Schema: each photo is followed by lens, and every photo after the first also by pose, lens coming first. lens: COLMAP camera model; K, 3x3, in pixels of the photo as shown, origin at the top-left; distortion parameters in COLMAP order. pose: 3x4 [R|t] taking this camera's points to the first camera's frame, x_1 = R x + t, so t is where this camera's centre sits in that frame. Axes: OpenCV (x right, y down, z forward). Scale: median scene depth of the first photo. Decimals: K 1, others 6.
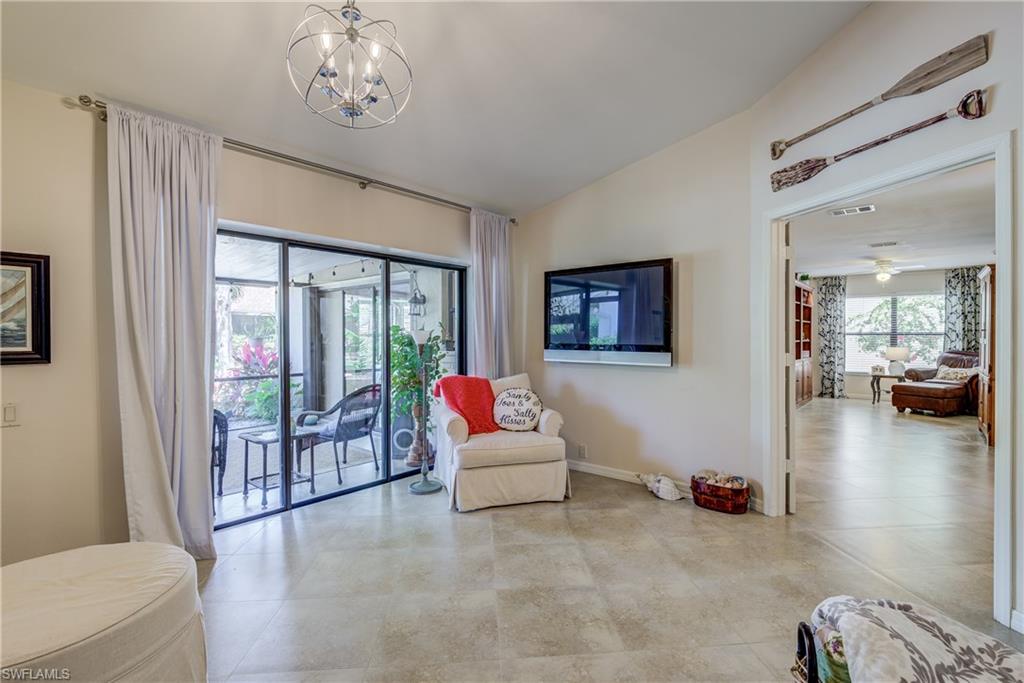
lens RADIAL K [[471.1, 0, 517.6], [0, 471.1, 341.7], [0, 0, 1]] dist [-0.003820, -0.000368]
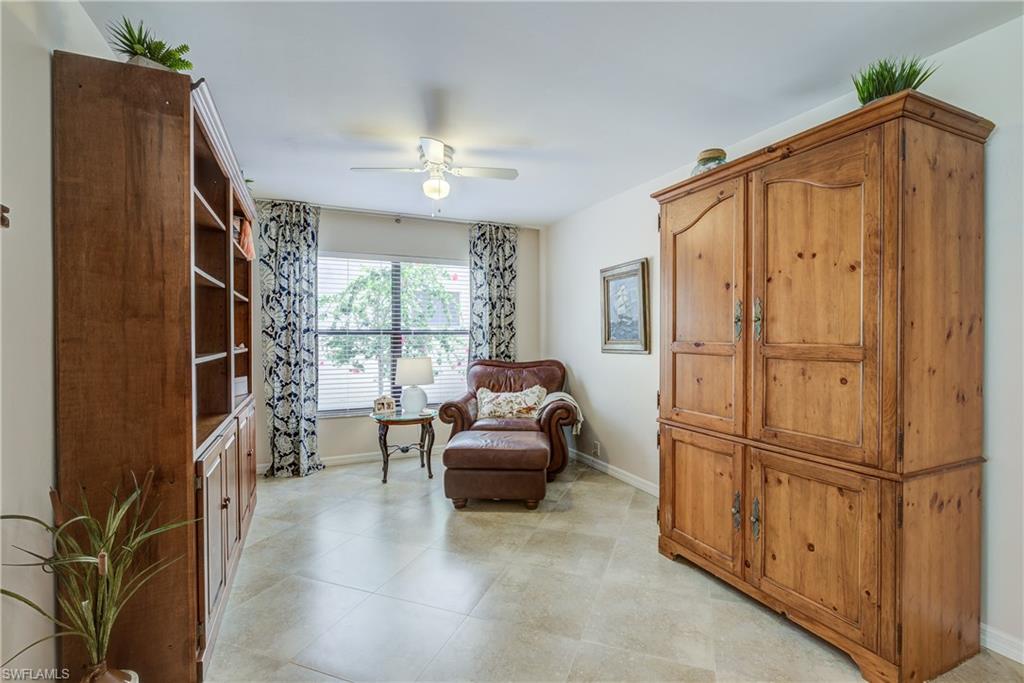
lens RADIAL K [[461.1, 0, 518.4], [0, 461.1, 338.8], [0, 0, 1]] dist [-0.007104, 0.000191]
pose [[0.417249, -0.010322, 0.908733, 0.377806], [0.012106, 0.999910, 0.005799, -0.010449], [-0.908711, 0.008582, 0.417337, 0.651056]]
